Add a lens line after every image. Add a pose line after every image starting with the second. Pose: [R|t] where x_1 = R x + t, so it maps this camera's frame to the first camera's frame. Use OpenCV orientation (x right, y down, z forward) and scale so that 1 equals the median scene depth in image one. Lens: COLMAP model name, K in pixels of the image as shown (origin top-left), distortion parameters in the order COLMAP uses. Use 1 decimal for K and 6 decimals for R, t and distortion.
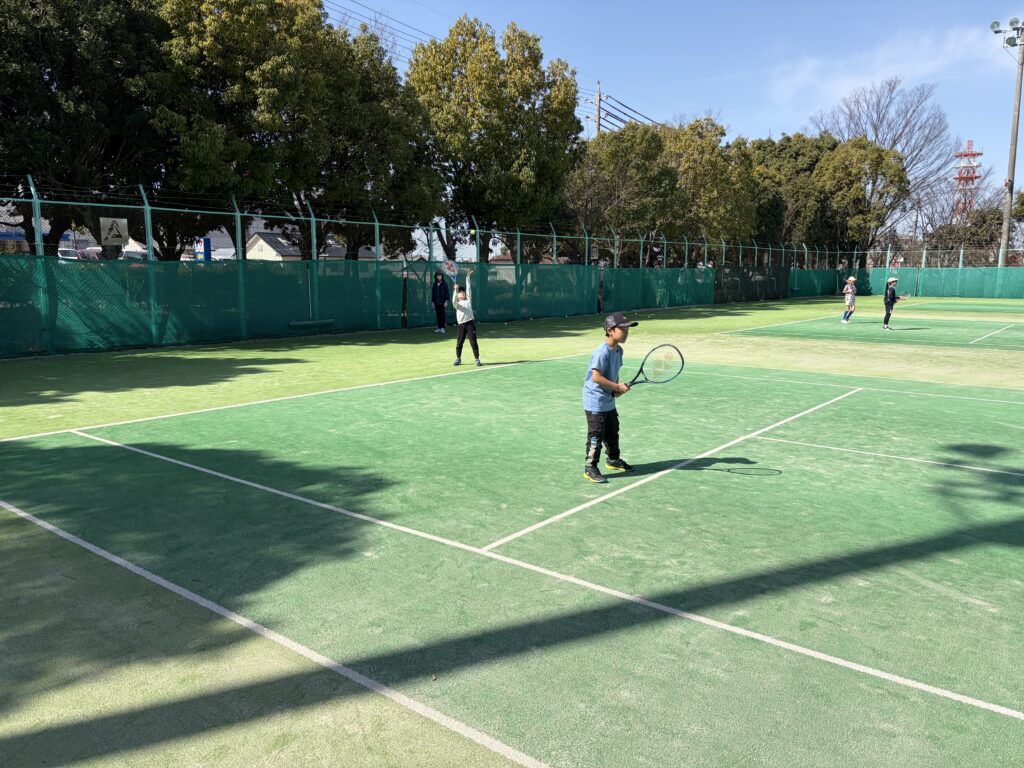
lens RADIAL K [[775.8, 0, 509.0], [0, 775.8, 386.6], [0, 0, 1]] dist [0.043402, -0.040029]
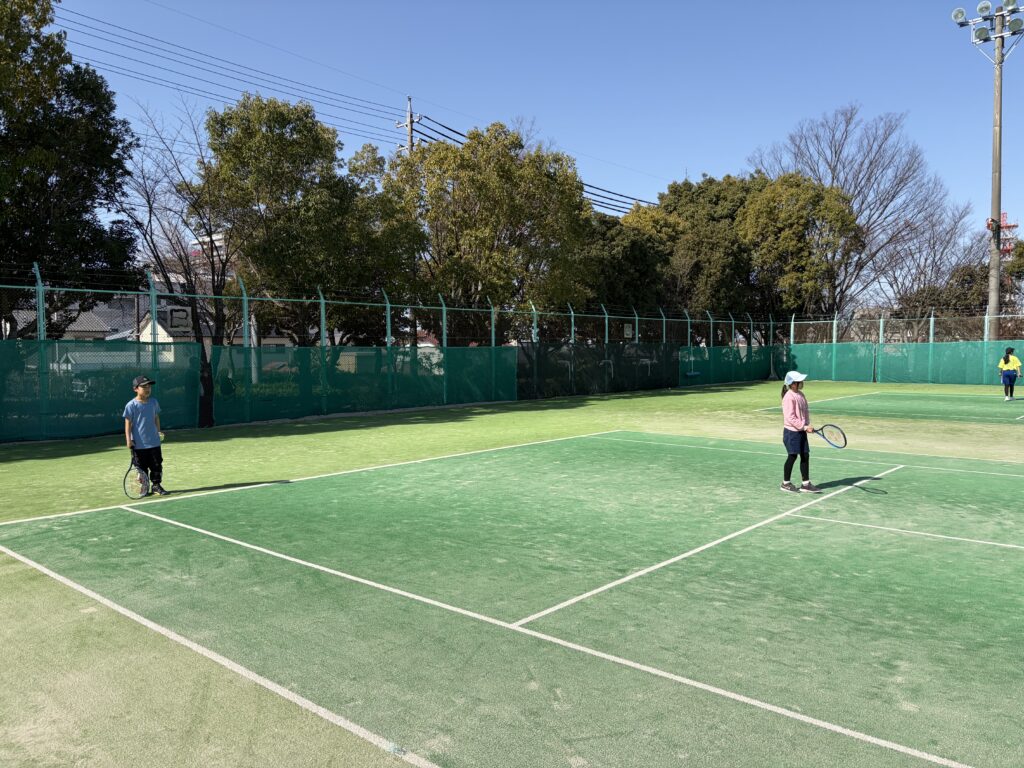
lens RADIAL K [[775.8, 0, 508.9], [0, 775.8, 384.2], [0, 0, 1]] dist [0.043402, -0.040029]
pose [[0.998753, -0.008259, -0.049244, 0.208833], [0.003118, 0.994616, -0.103581, -0.037604], [0.049834, 0.103298, 0.993401, 0.256072]]
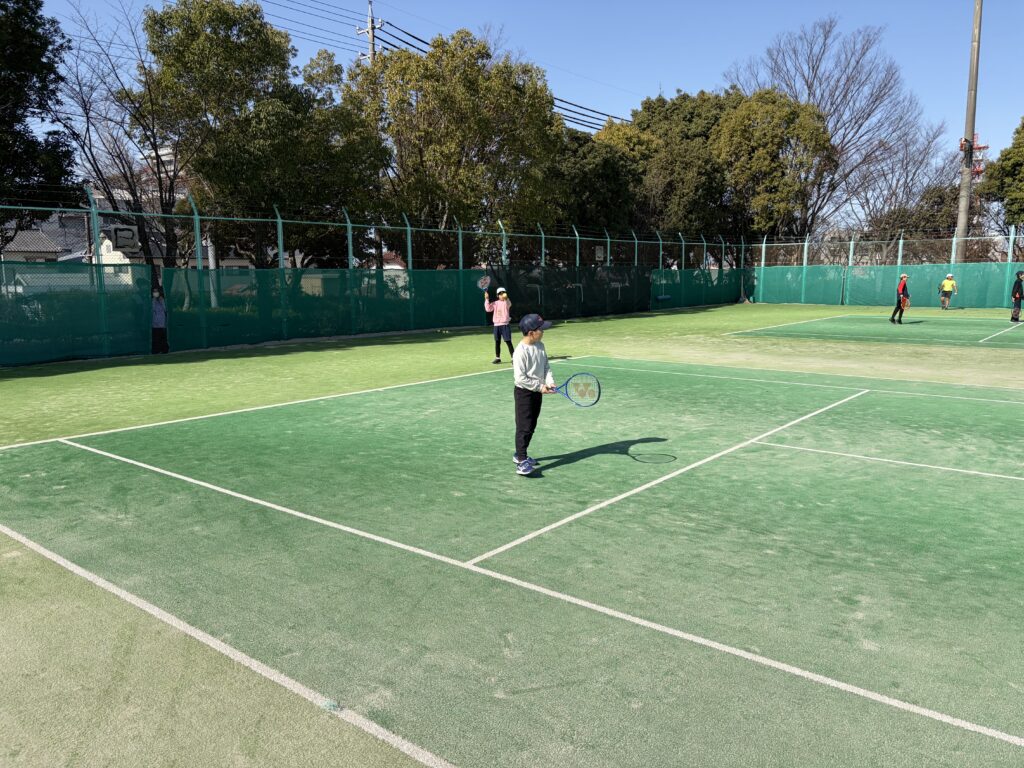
lens RADIAL K [[775.8, 0, 516.1], [0, 775.8, 383.5], [0, 0, 1]] dist [0.043402, -0.040029]
pose [[0.999944, -0.008986, -0.005536, 0.210925], [0.008955, 0.999944, -0.005702, -0.038781], [0.005586, 0.005652, 0.999968, 0.262820]]
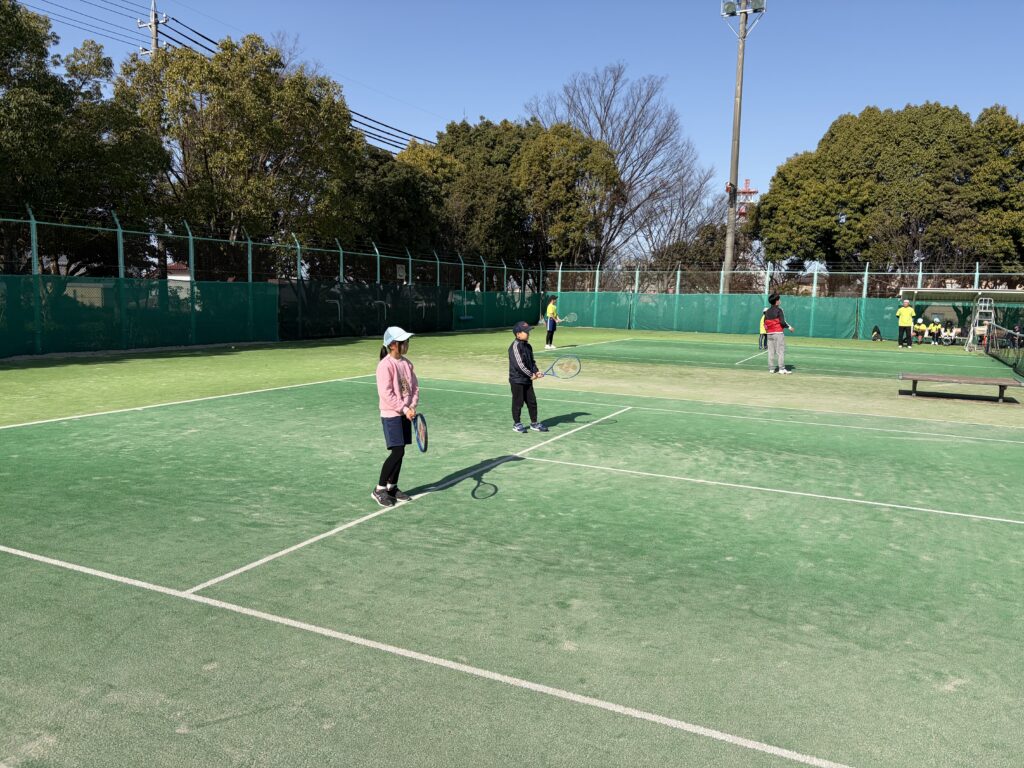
lens RADIAL K [[775.8, 0, 513.4], [0, 775.8, 384.7], [0, 0, 1]] dist [0.043402, -0.040029]
pose [[0.973916, -0.005518, 0.226843, 0.220472], [0.011803, 0.999583, -0.026359, -0.038394], [-0.226603, 0.028349, 0.973575, 0.261365]]
